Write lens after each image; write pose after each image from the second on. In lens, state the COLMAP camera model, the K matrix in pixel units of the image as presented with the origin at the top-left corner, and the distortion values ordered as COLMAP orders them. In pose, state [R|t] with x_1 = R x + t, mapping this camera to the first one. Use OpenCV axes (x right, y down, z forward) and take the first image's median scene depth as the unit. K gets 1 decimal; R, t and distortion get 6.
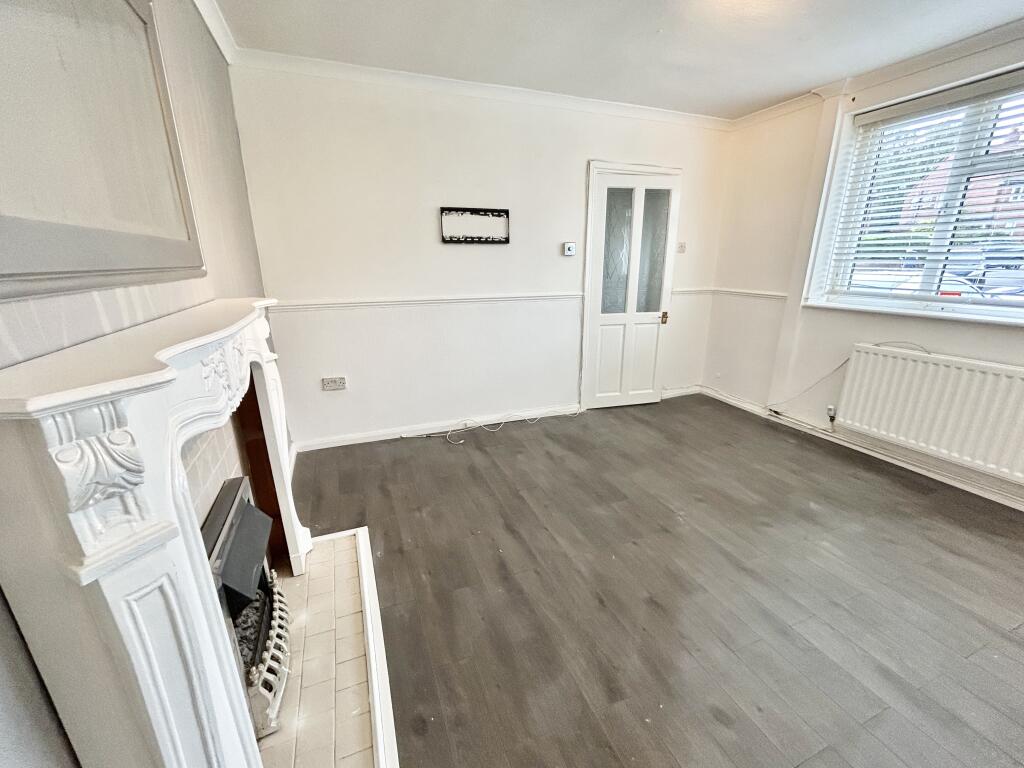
lens RADIAL K [[413.6, 0, 512.0], [0, 413.6, 384.0], [0, 0, 1]] dist [0.002912, 0.000451]
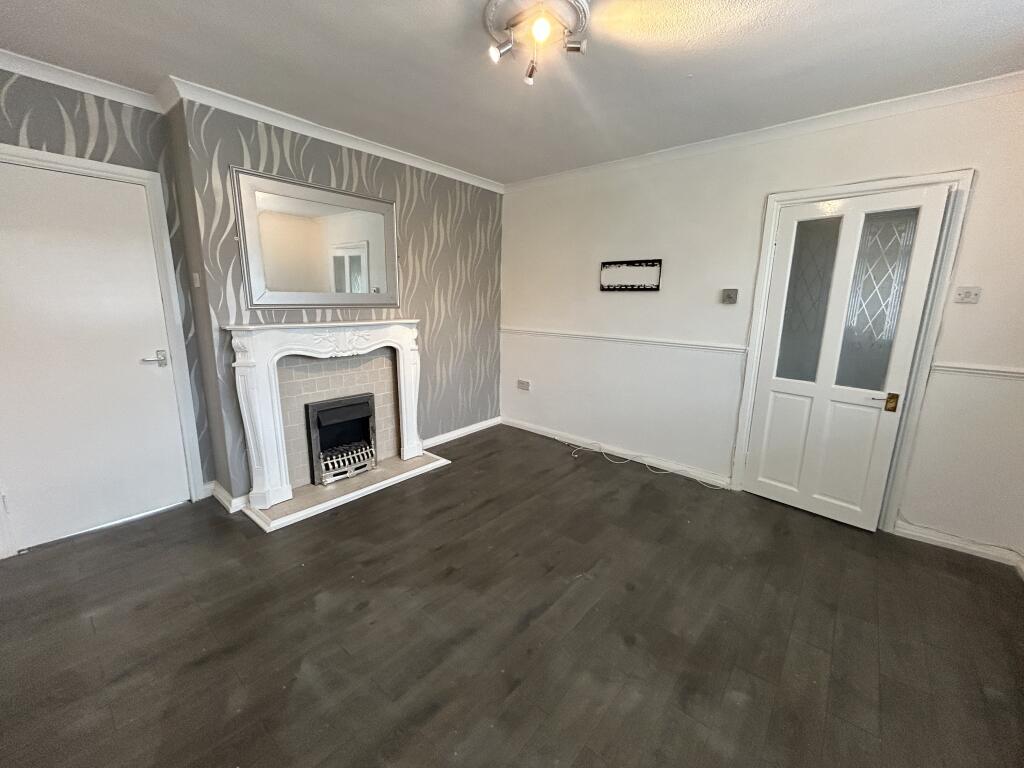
lens RADIAL K [[413.1, 0, 512.0], [0, 413.1, 384.0], [0, 0, 1]] dist [0.001775, 0.000151]
pose [[0.469174, 0.192695, -0.861826, 0.771671], [-0.271222, 0.960180, 0.067034, -0.086593], [0.840425, 0.202295, 0.502755, 0.222254]]
